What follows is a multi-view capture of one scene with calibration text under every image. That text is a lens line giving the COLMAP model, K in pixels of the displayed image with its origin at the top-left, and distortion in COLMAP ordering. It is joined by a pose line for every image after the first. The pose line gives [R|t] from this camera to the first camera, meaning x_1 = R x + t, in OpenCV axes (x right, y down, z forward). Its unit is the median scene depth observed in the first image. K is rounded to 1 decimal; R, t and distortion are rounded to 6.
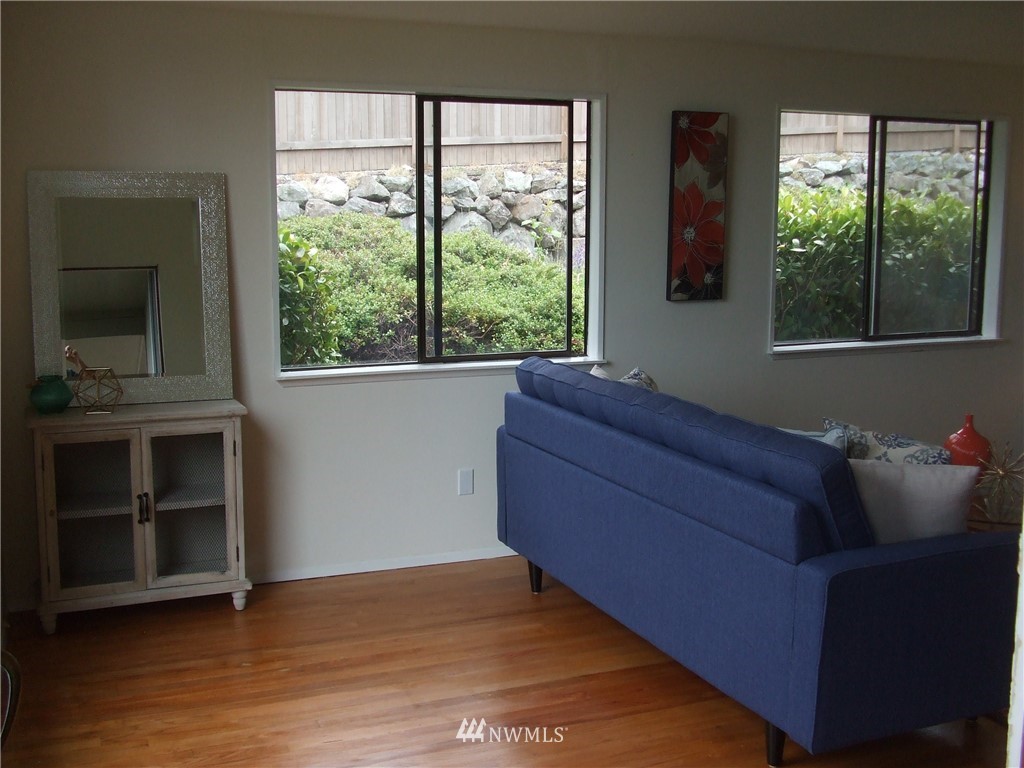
lens RADIAL K [[1164.4, 0, 513.1], [0, 1164.4, 384.9], [0, 0, 1]] dist [-0.056331, 0.000000]
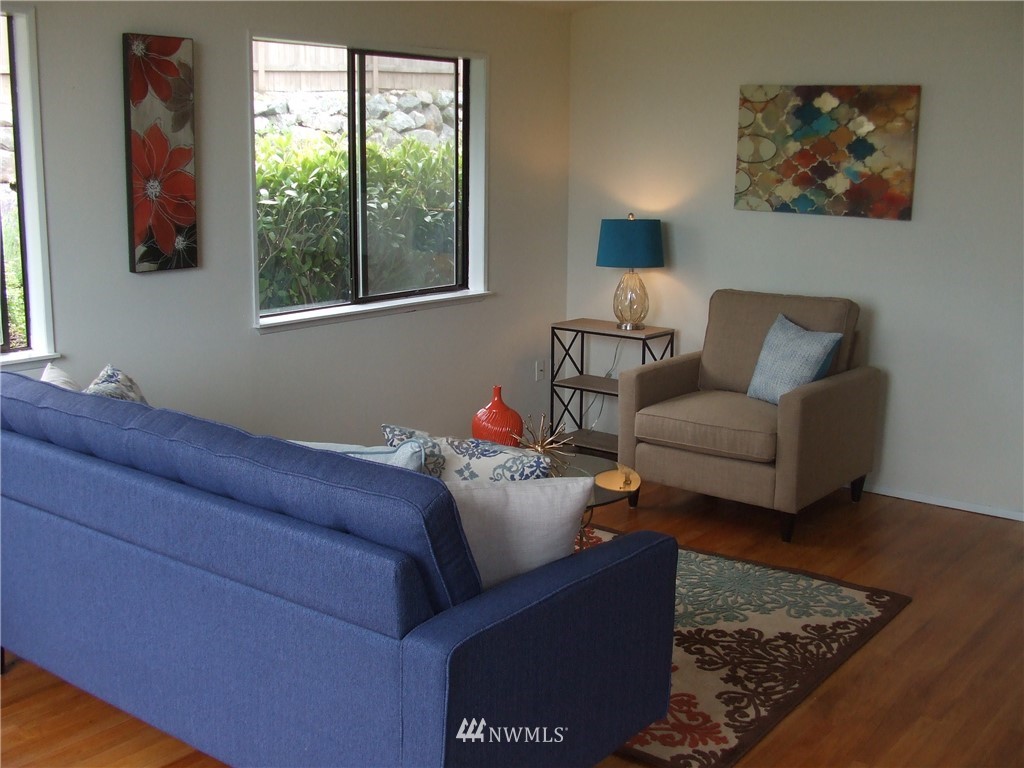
lens RADIAL K [[1164.4, 0, 511.2], [0, 1164.4, 377.7], [0, 0, 1]] dist [-0.056331, 0.000000]
pose [[0.878251, -0.087669, 0.470095, -0.018794], [0.066740, 0.995901, 0.061042, -0.032130], [-0.473520, -0.022236, 0.880502, 0.175604]]
